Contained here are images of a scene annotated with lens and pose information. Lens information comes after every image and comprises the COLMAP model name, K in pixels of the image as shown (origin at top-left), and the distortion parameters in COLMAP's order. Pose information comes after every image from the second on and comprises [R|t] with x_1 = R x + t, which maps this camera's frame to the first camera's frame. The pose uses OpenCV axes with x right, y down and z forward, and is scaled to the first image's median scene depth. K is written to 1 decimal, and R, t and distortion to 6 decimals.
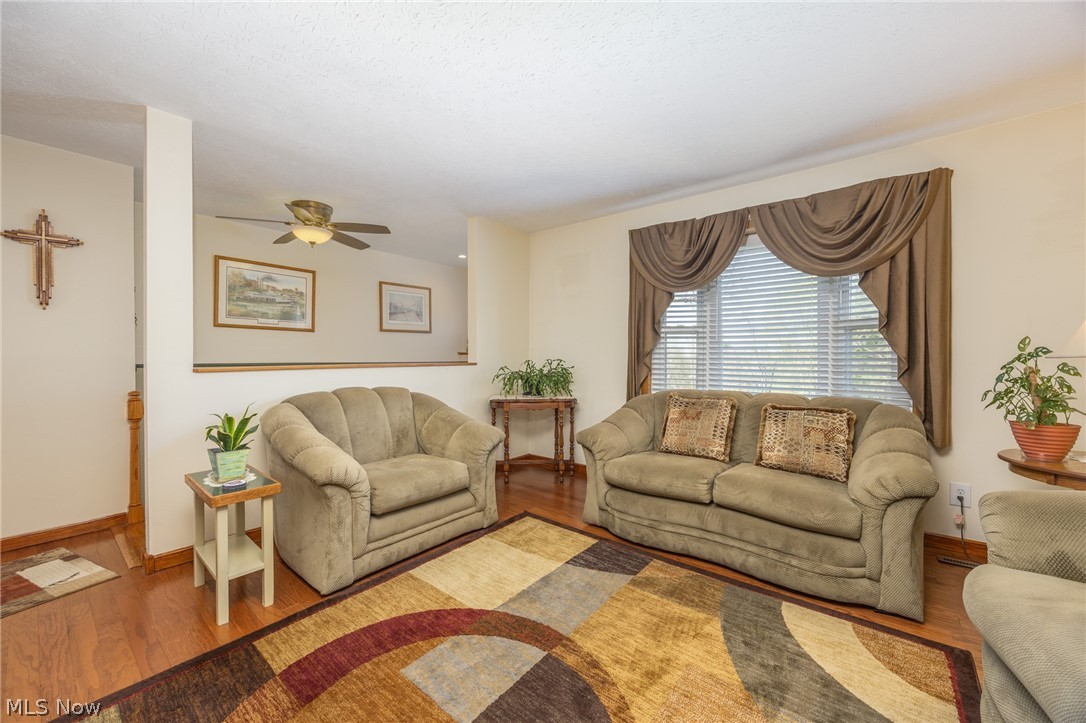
lens RADIAL K [[417.6, 0, 541.3], [0, 417.6, 359.0], [0, 0, 1]] dist [-0.000295, 0.000193]
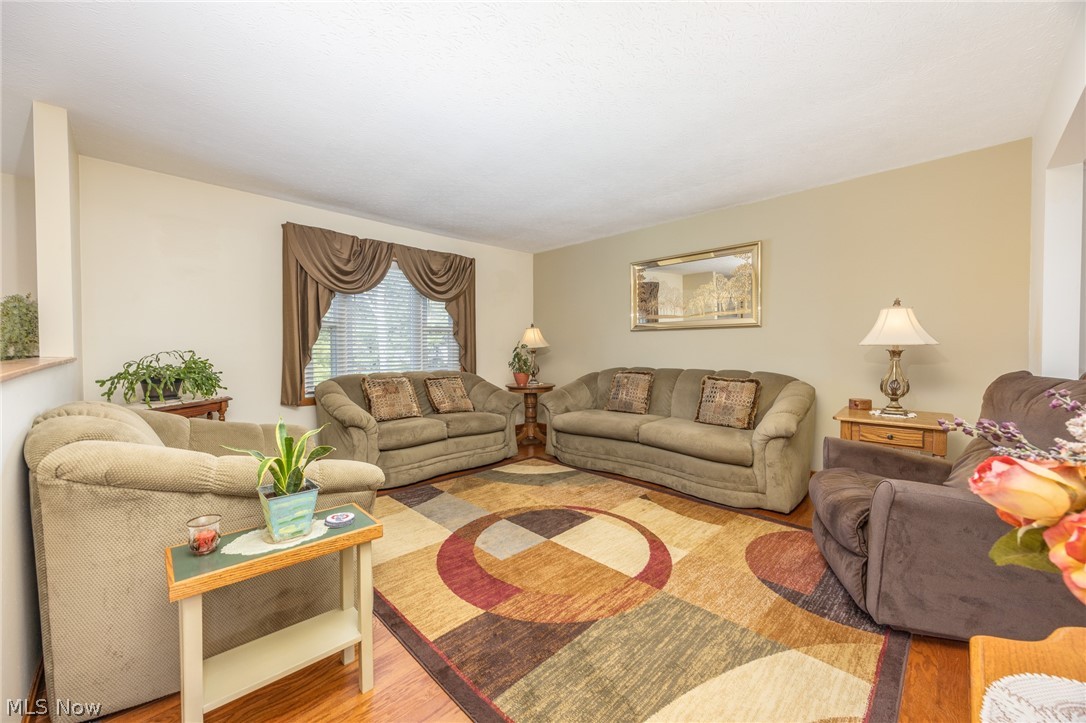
lens RADIAL K [[417.6, 0, 541.0], [0, 417.6, 357.9], [0, 0, 1]] dist [-0.000295, 0.000193]
pose [[0.105016, -0.019640, 0.994277, -1.157992], [0.010219, 0.999773, 0.018670, 0.010414], [-0.994418, 0.008200, 0.105193, 0.464016]]
